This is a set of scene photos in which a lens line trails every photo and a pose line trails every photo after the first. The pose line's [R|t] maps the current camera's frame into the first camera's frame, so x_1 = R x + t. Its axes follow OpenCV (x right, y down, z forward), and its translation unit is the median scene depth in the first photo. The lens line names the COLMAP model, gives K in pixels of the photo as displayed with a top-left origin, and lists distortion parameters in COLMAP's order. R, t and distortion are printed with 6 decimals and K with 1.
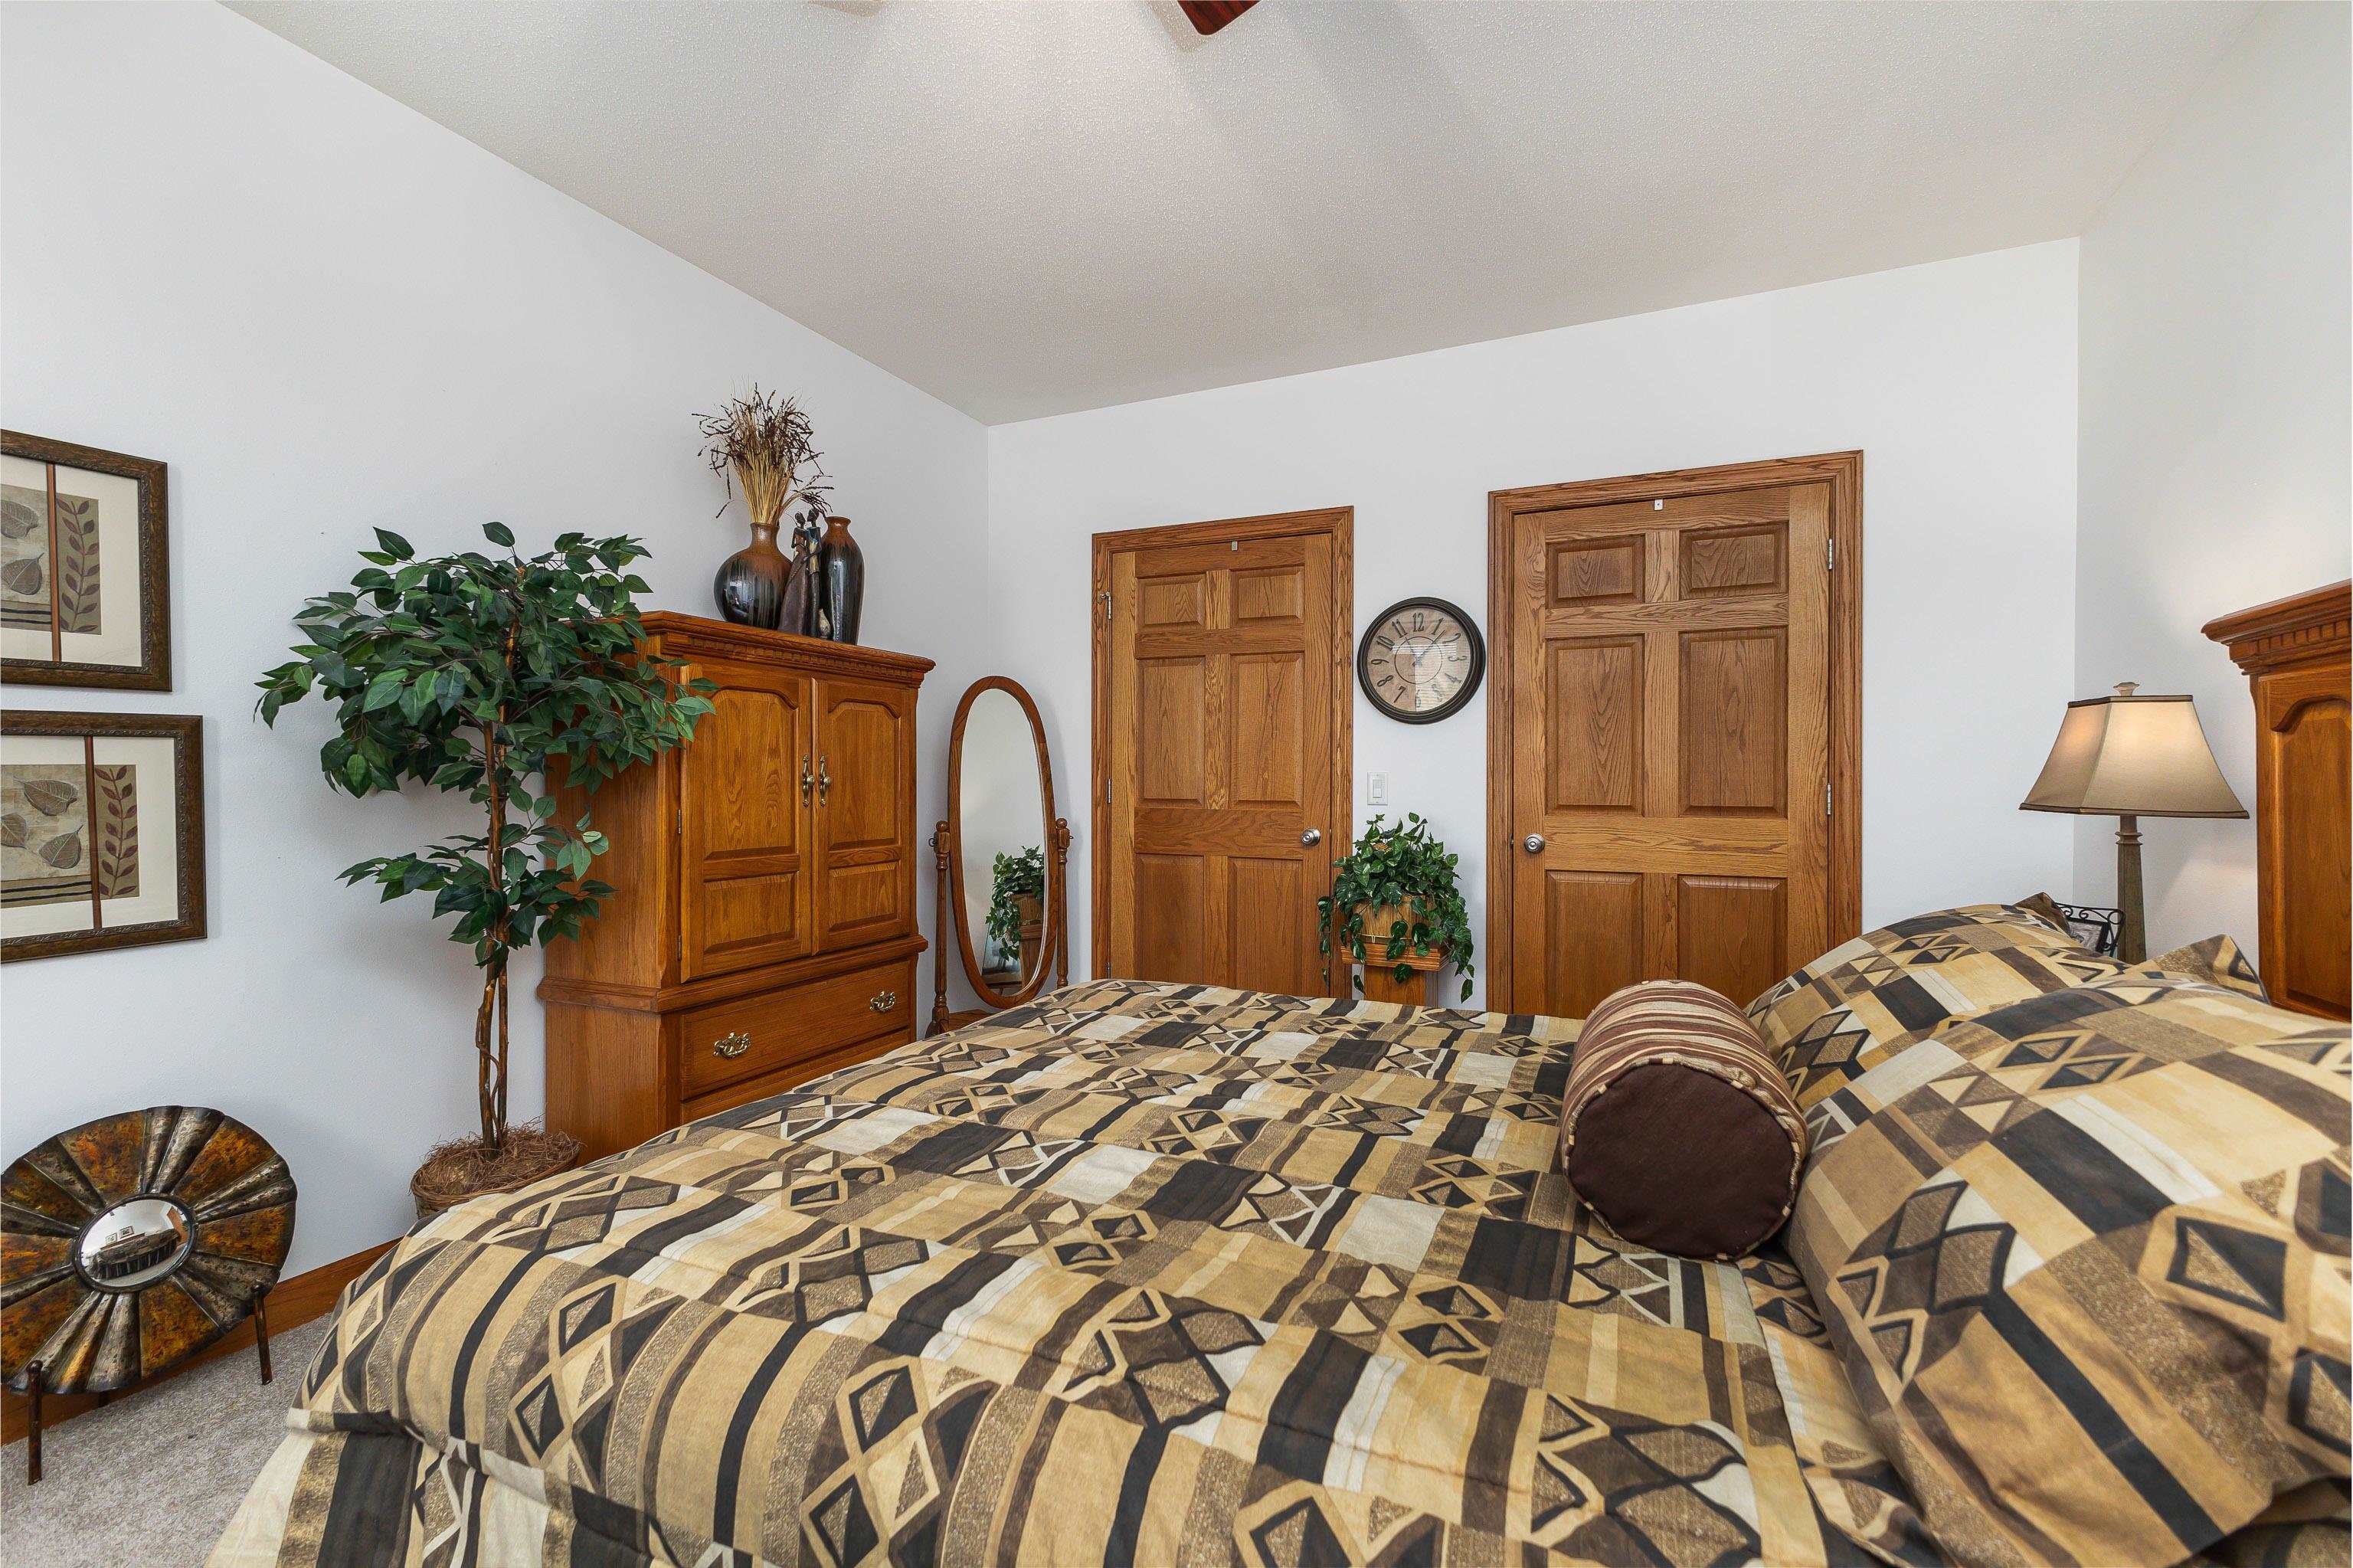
lens RADIAL K [[1011.9, 0, 1178.6], [0, 1011.9, 780.3], [0, 0, 1]] dist [0.005854, -0.002118]
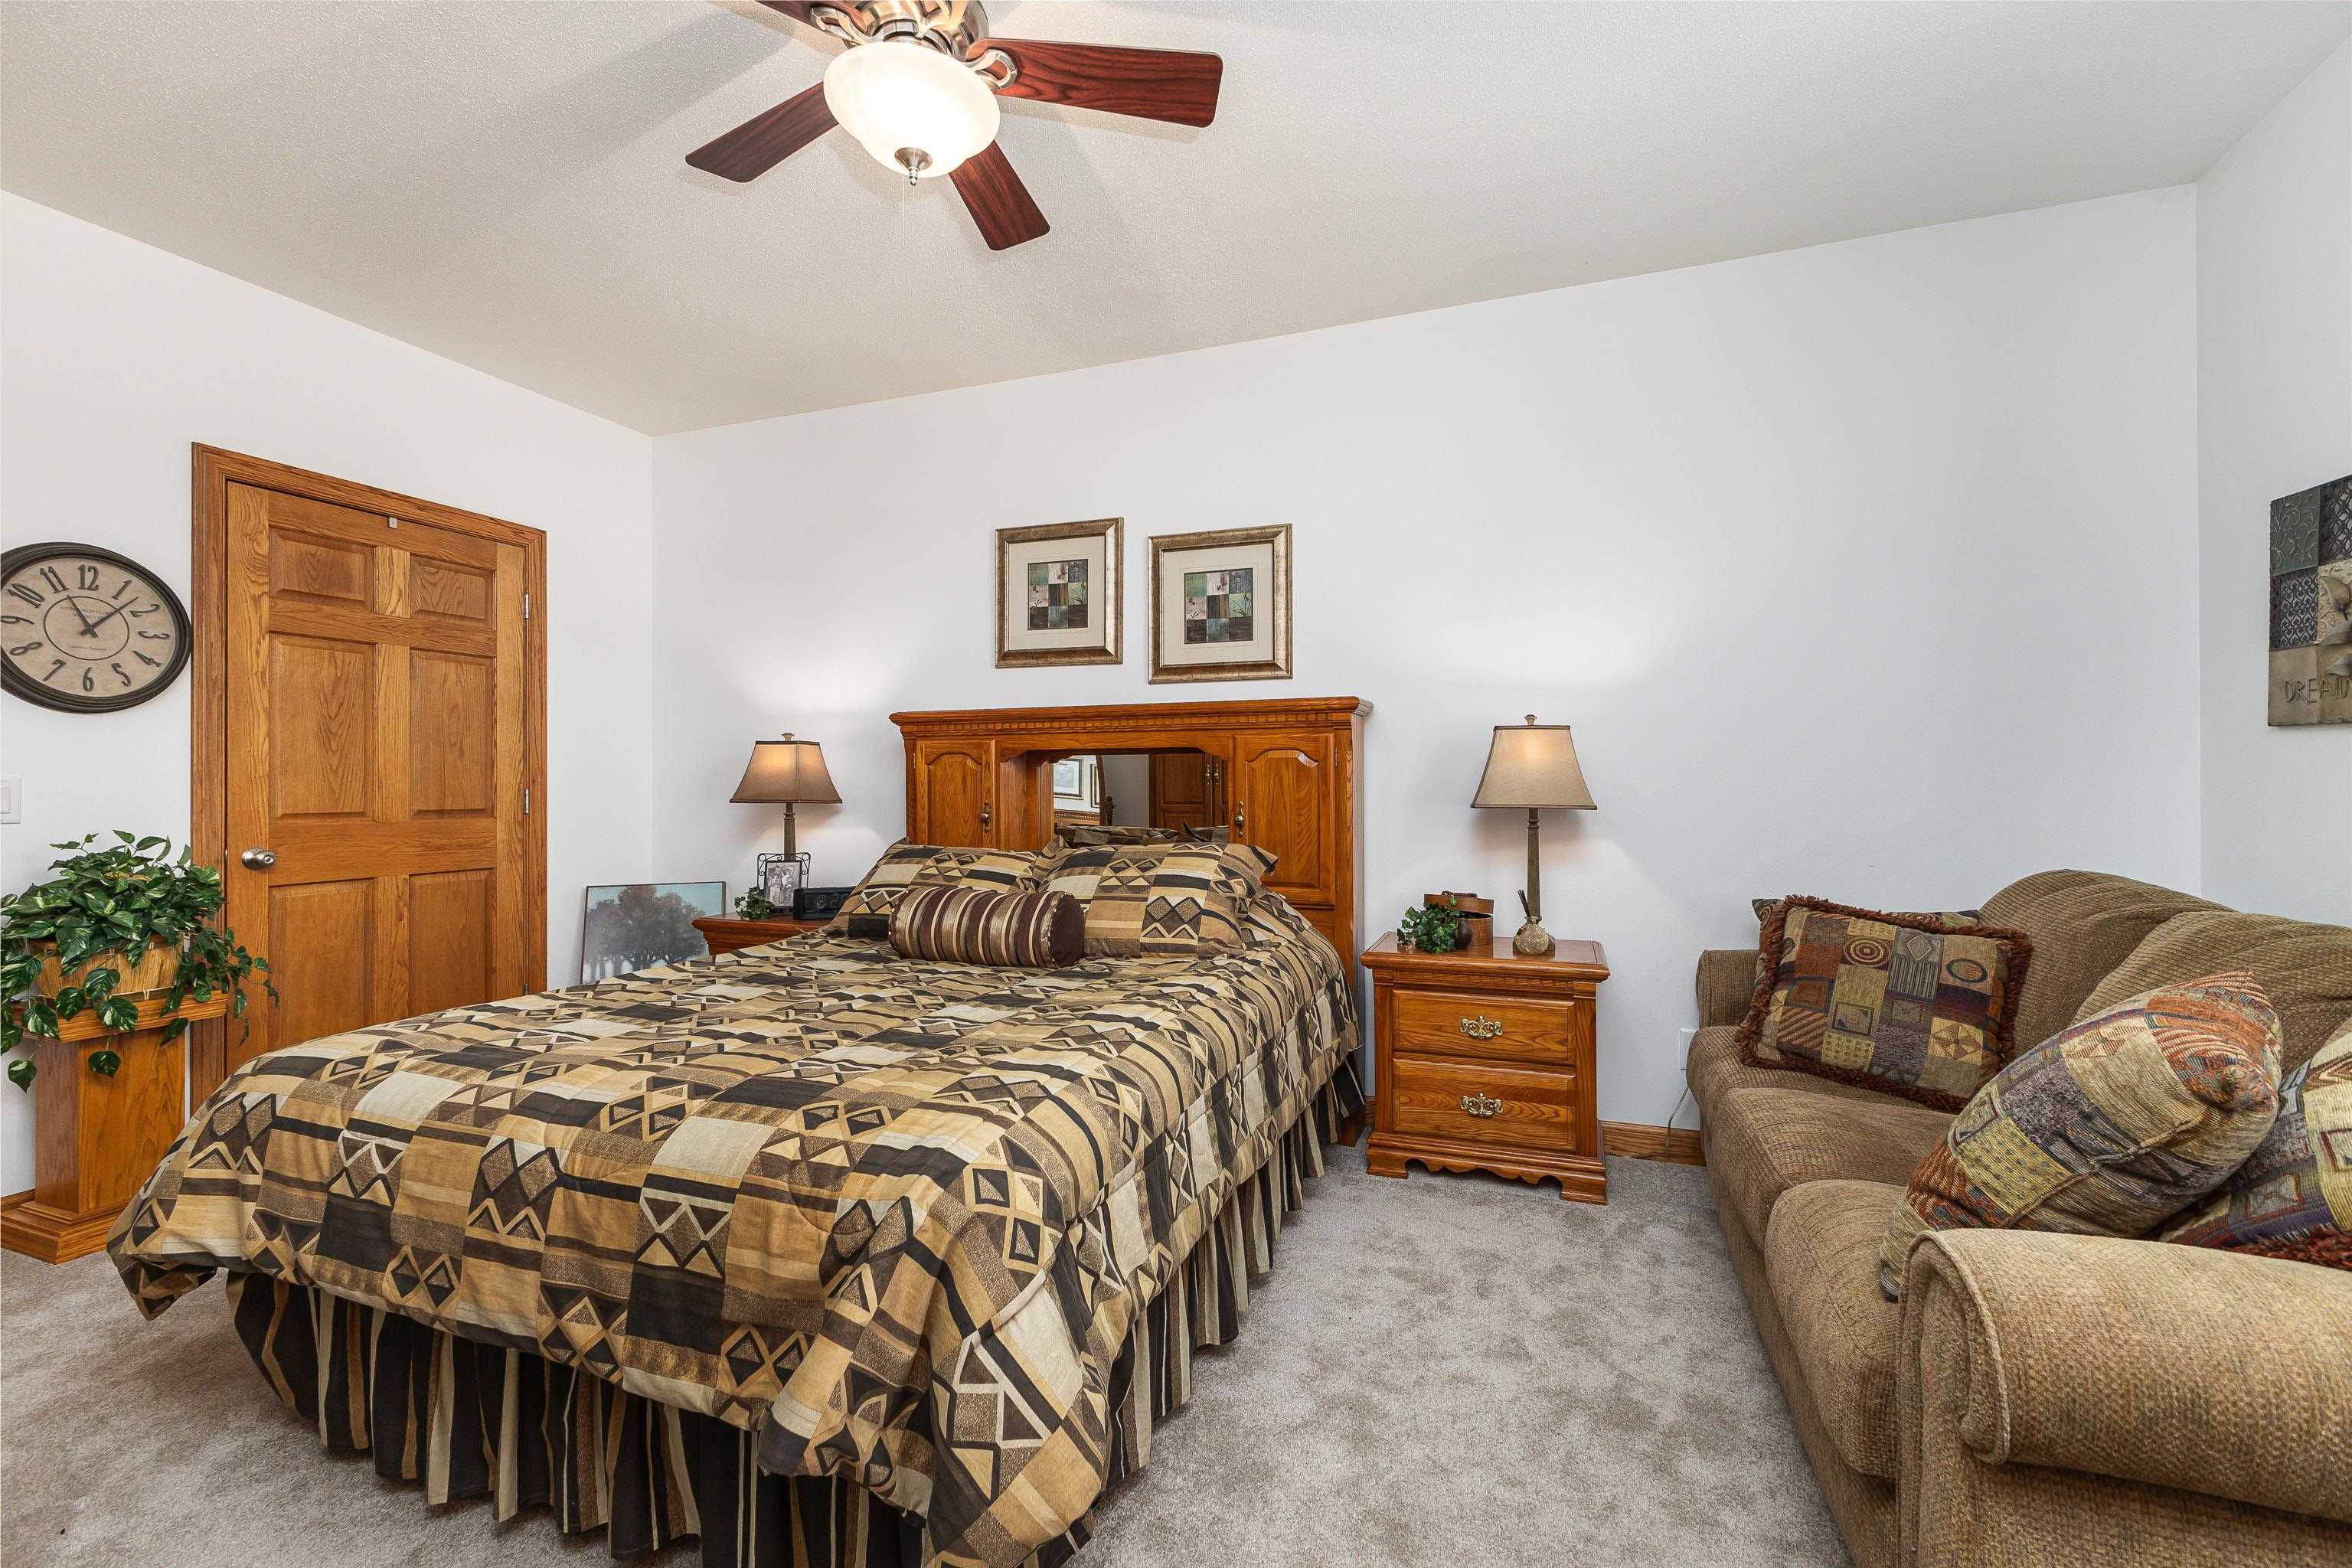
lens RADIAL K [[1011.4, 0, 1176.7], [0, 1011.4, 791.2], [0, 0, 1]] dist [0.005854, -0.002118]
pose [[-0.066614, -0.006780, 0.997756, -0.643181], [0.003865, 0.999968, 0.007053, 0.000544], [-0.997771, 0.004326, -0.066585, 0.272741]]
